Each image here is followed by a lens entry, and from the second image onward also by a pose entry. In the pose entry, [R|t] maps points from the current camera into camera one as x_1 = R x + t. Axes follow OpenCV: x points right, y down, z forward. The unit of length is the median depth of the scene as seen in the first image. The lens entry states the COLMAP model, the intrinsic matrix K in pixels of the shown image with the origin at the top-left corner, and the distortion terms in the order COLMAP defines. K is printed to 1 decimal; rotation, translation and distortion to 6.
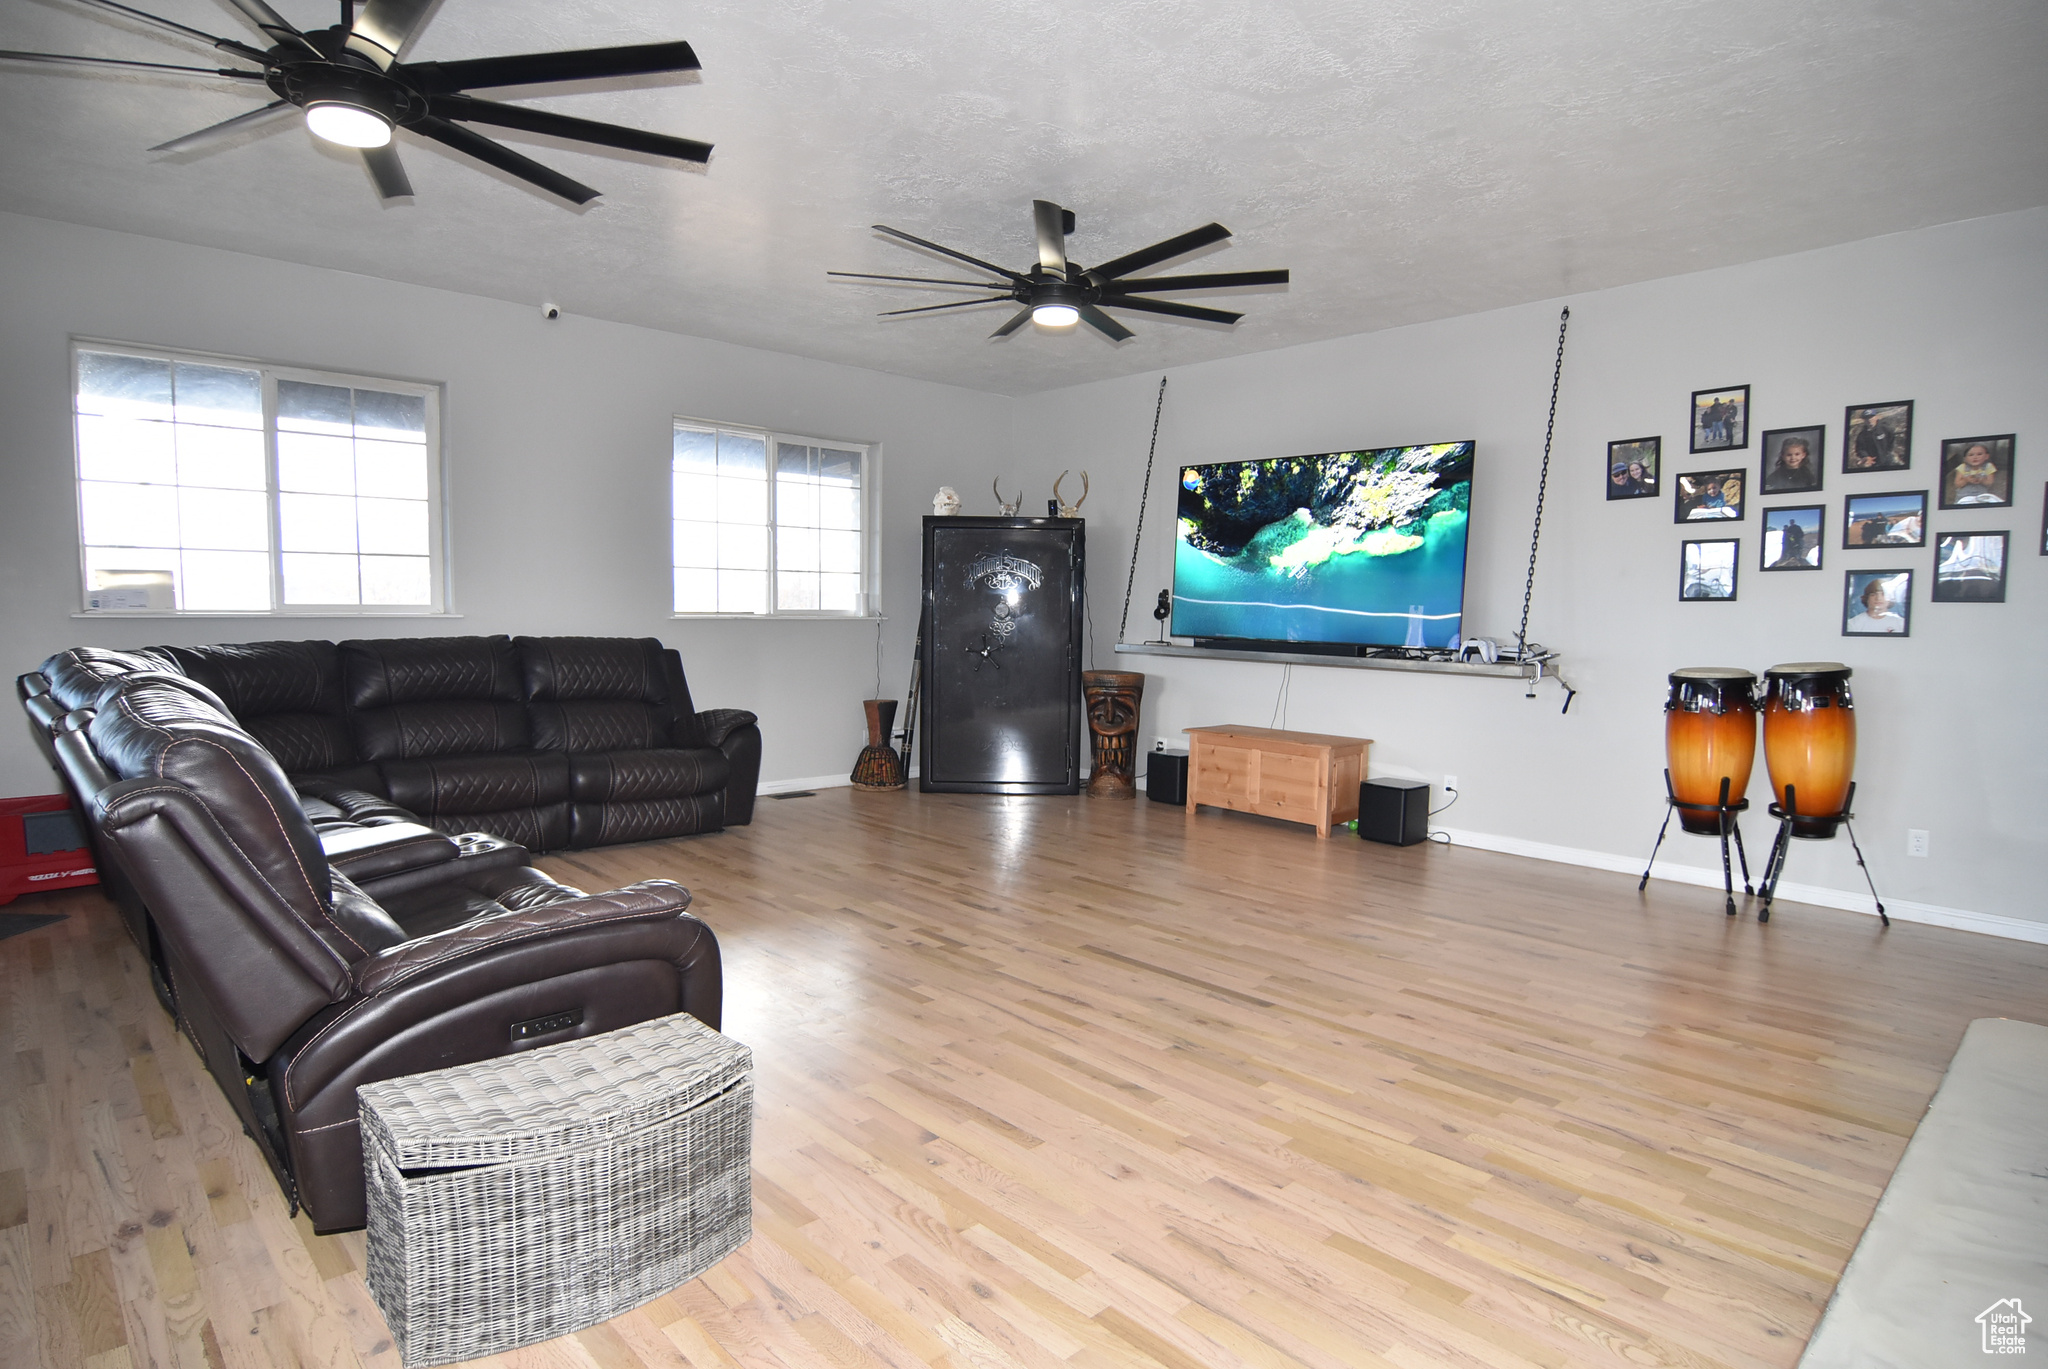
lens RADIAL K [[1102.7, 0, 1016.9], [0, 1102.7, 697.9], [0, 0, 1]] dist [-0.004915, -0.011545]
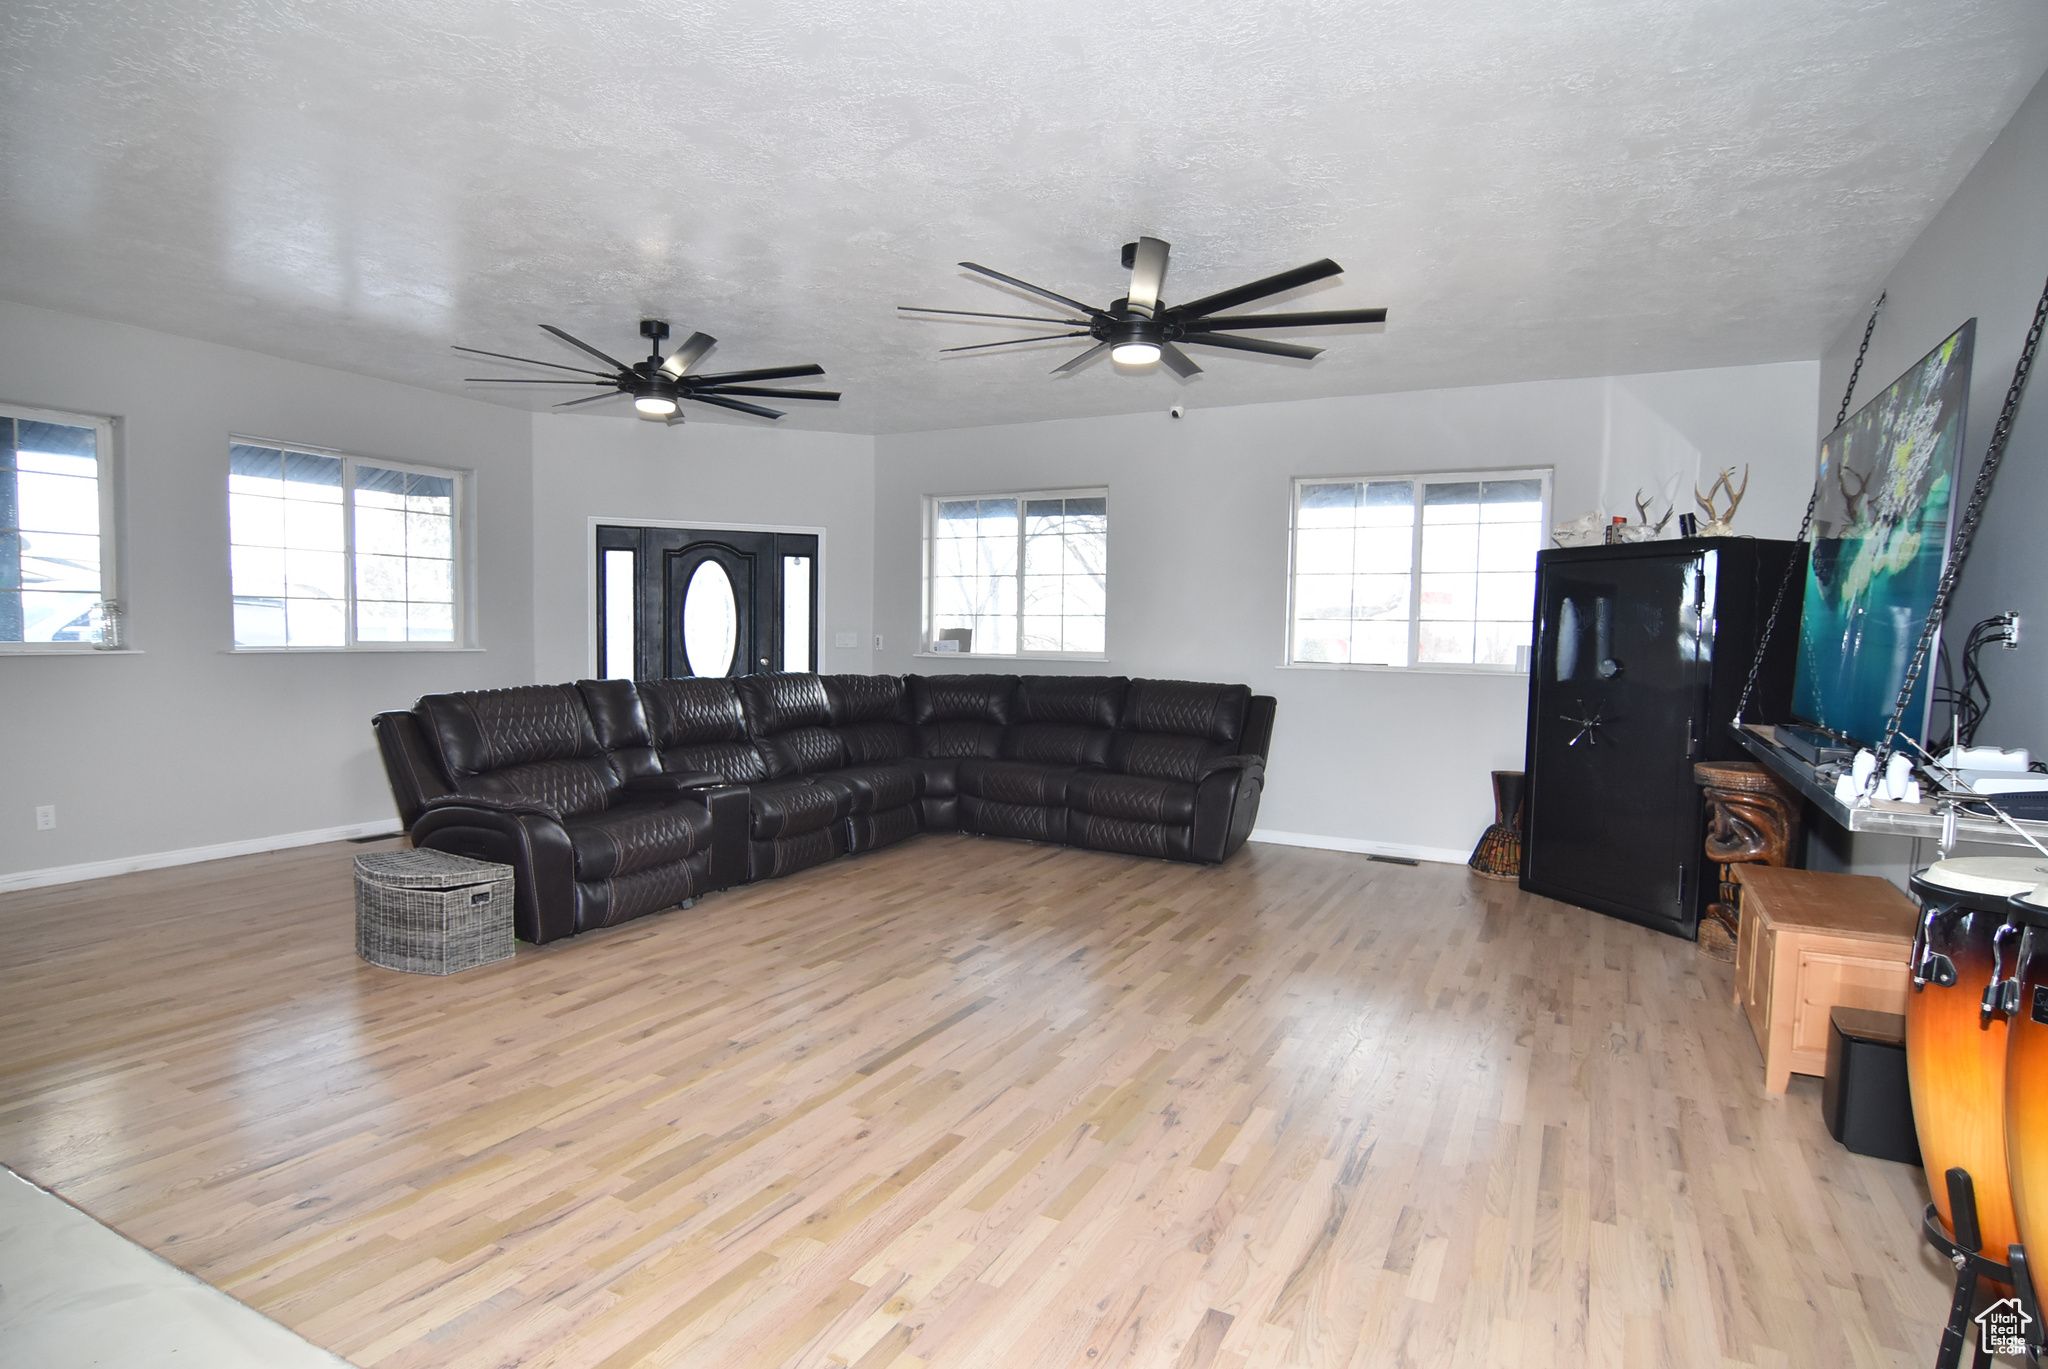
lens RADIAL K [[1102.7, 0, 1016.9], [0, 1102.7, 697.9], [0, 0, 1]] dist [-0.004915, -0.011545]
pose [[0.325223, 0.049950, -0.944317, 0.709051], [-0.091556, 0.995576, 0.021130, -0.048853], [0.941195, 0.079586, 0.328357, 0.477061]]
